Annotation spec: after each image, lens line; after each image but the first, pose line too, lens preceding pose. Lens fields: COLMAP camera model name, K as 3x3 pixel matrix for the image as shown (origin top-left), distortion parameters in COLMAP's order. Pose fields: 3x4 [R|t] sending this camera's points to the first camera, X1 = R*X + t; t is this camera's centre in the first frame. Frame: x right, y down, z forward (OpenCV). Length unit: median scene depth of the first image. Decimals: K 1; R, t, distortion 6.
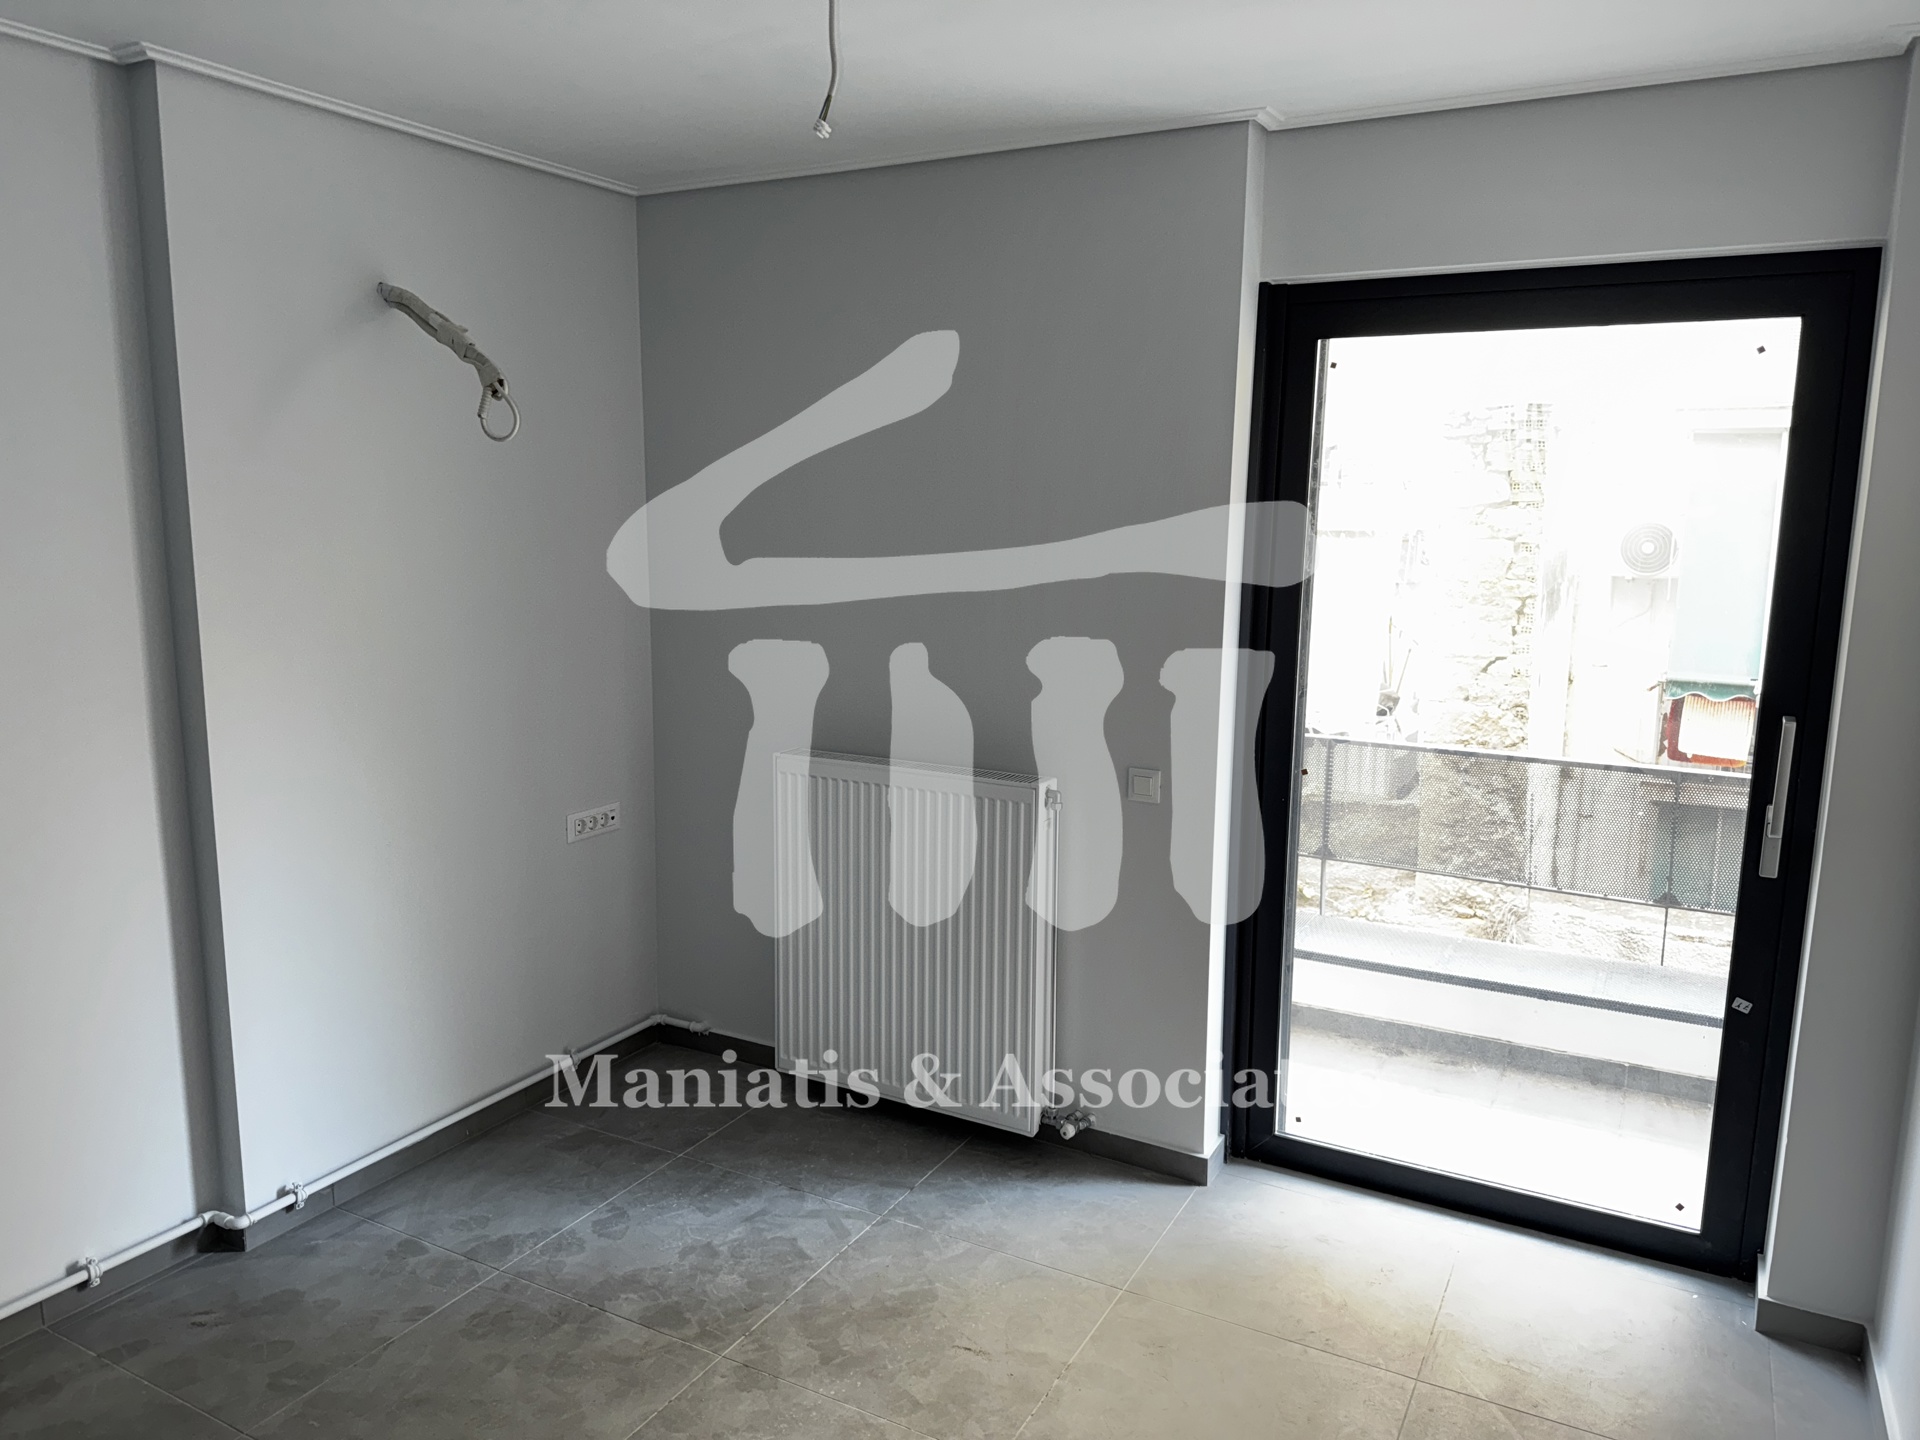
lens RADIAL K [[1364.6, 0, 949.3], [0, 1364.6, 711.5], [0, 0, 1]] dist [0.035877, -0.048628]
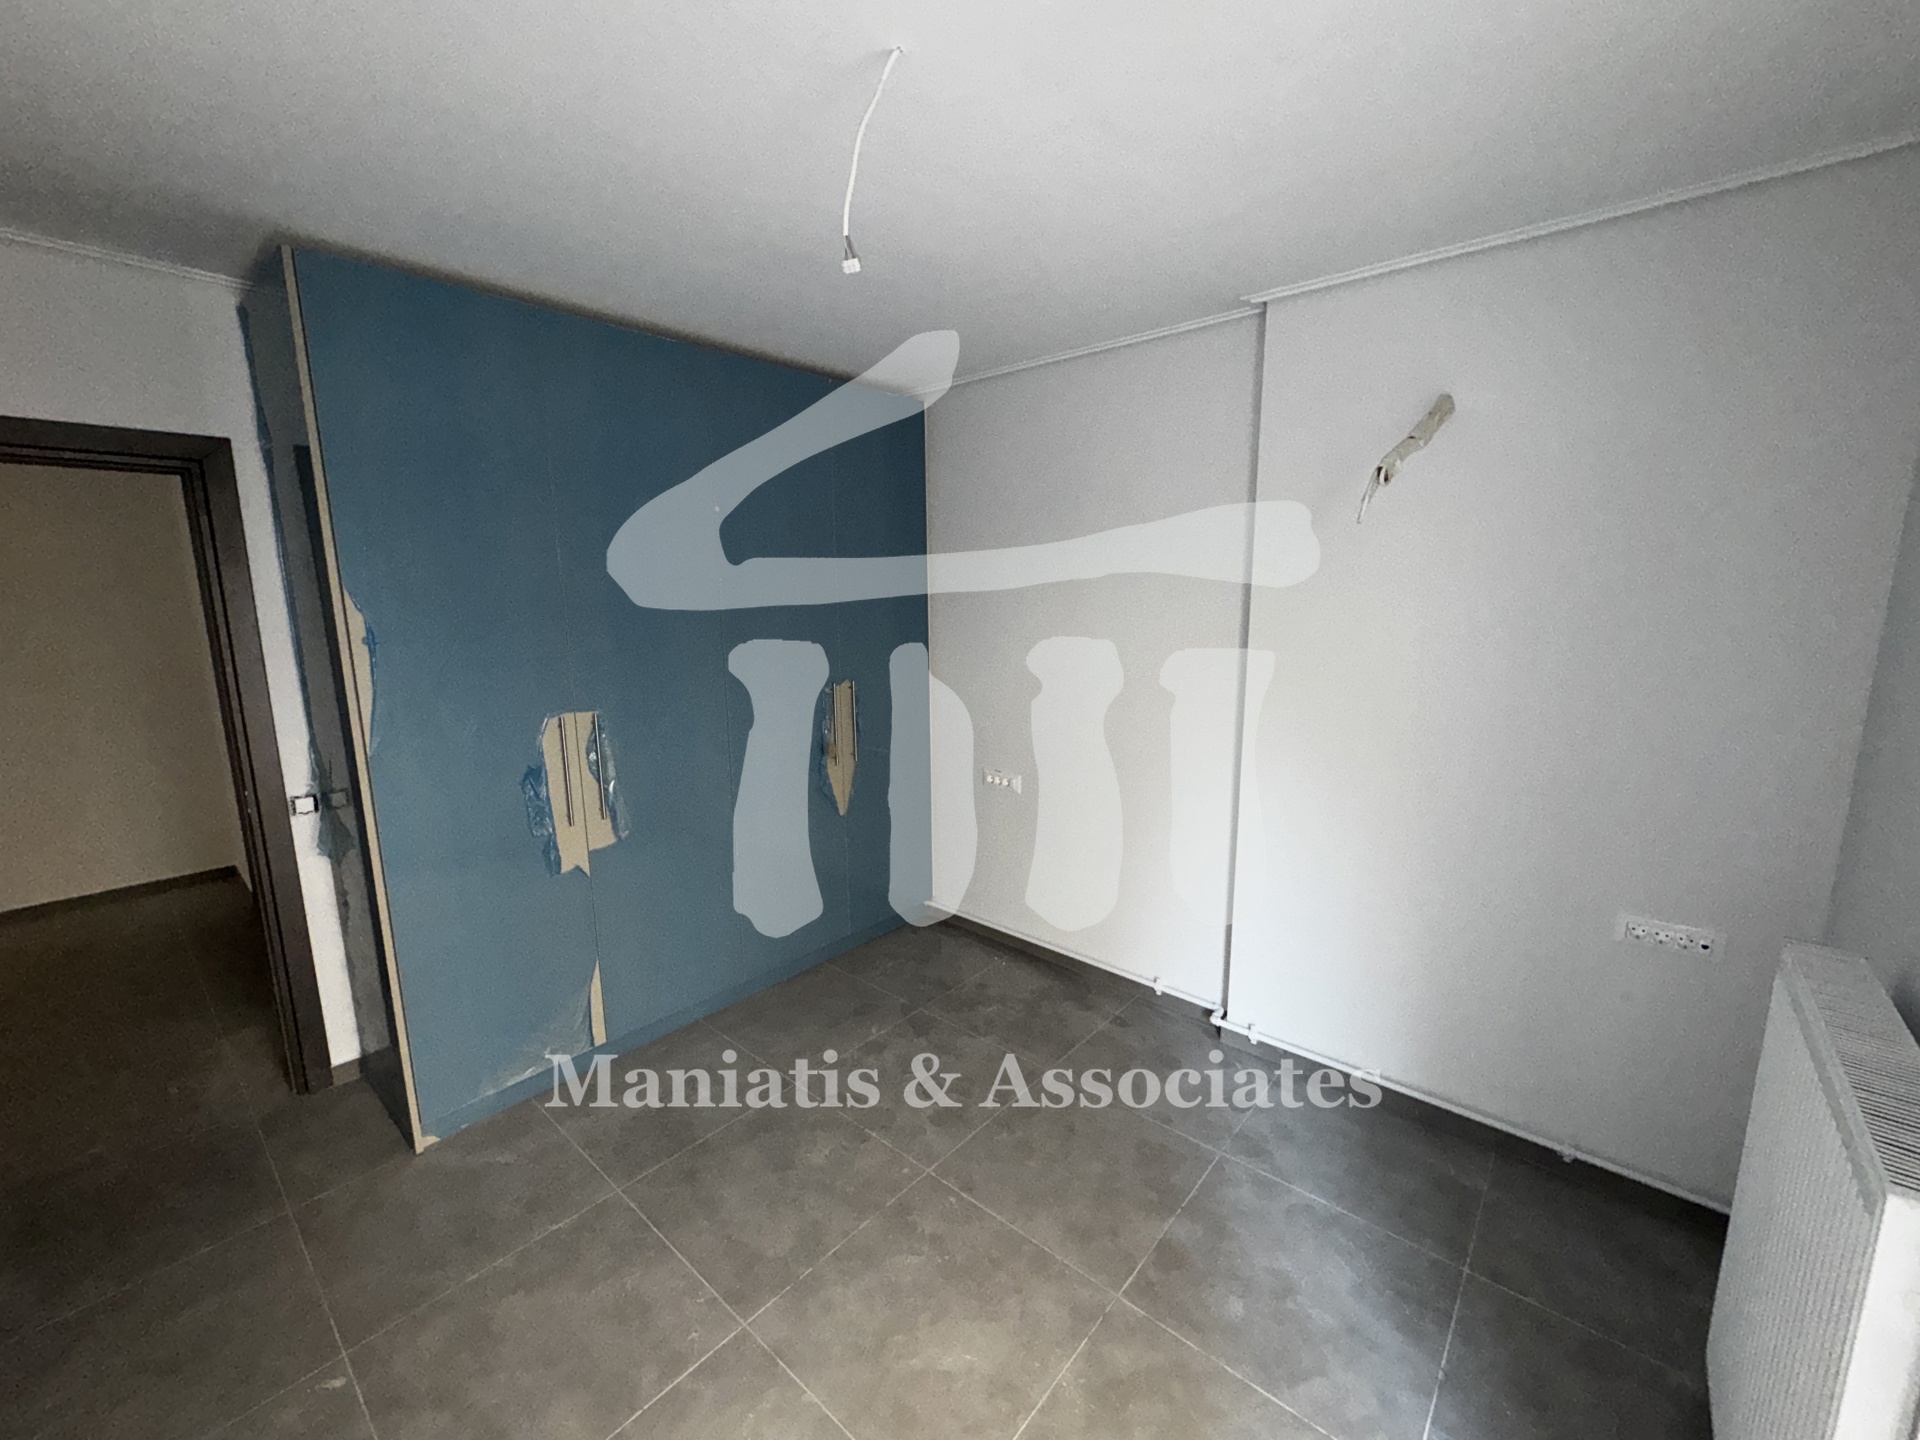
lens RADIAL K [[770.4, 0, 967.7], [0, 770.4, 731.0], [0, 0, 1]] dist [-0.003815, 0.001354]
pose [[-0.210280, 0.170275, -0.962699, 0.383711], [-0.144637, 0.968461, 0.202886, -0.111742], [0.966883, 0.181905, -0.179020, 0.824481]]
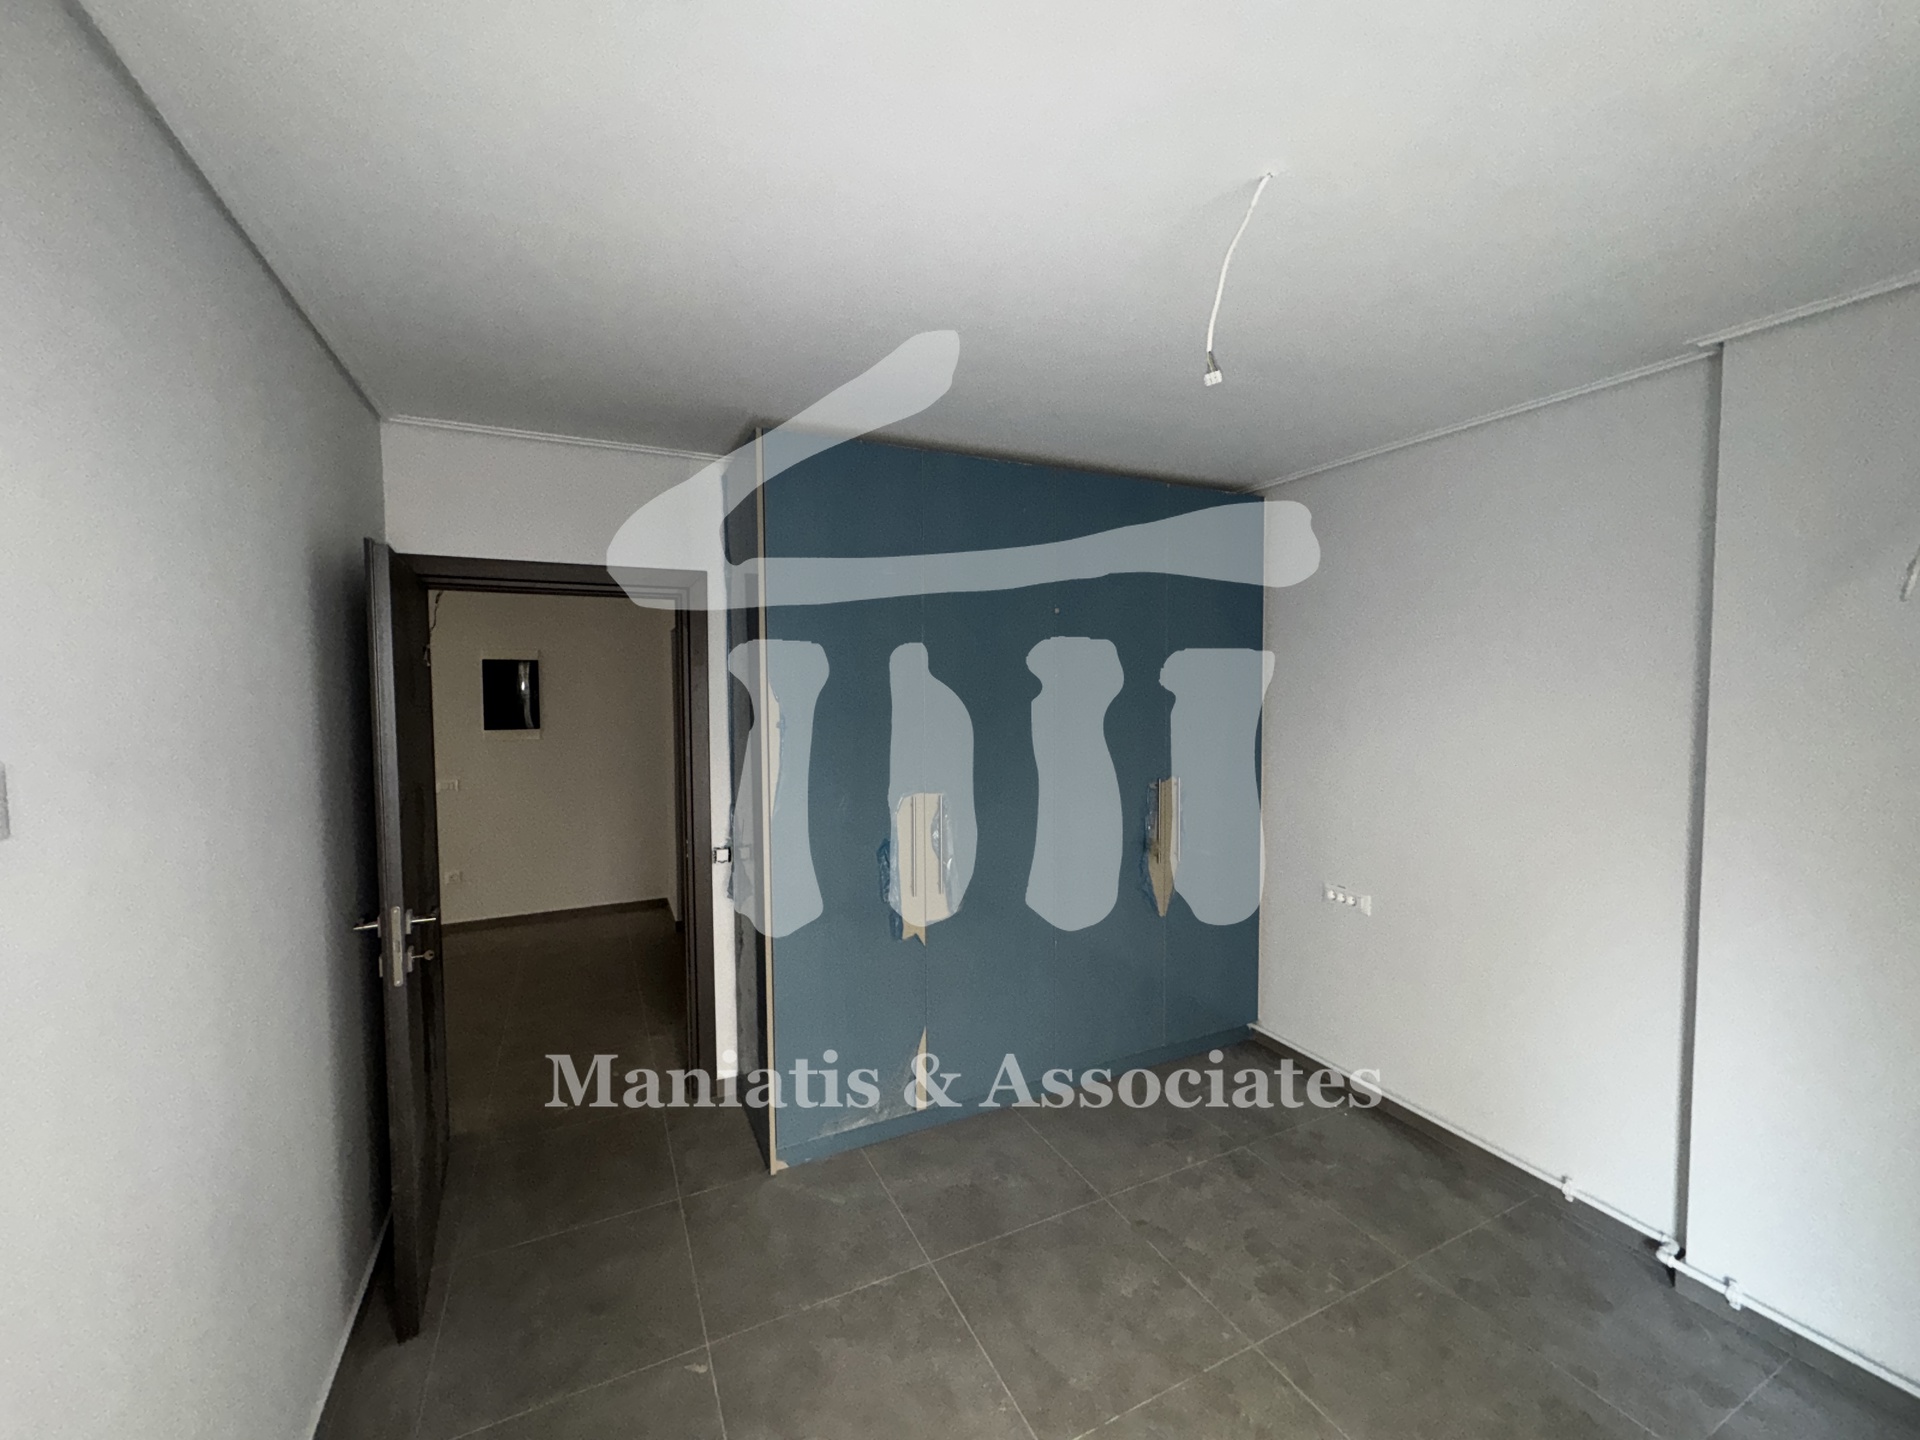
lens RADIAL K [[770.4, 0, 963.4], [0, 770.4, 729.3], [0, 0, 1]] dist [-0.003815, 0.001354]
pose [[-0.578994, 0.038791, -0.814408, 0.395902], [-0.127120, 0.982358, 0.137165, -0.109420], [0.805361, 0.182945, -0.563848, 0.804255]]
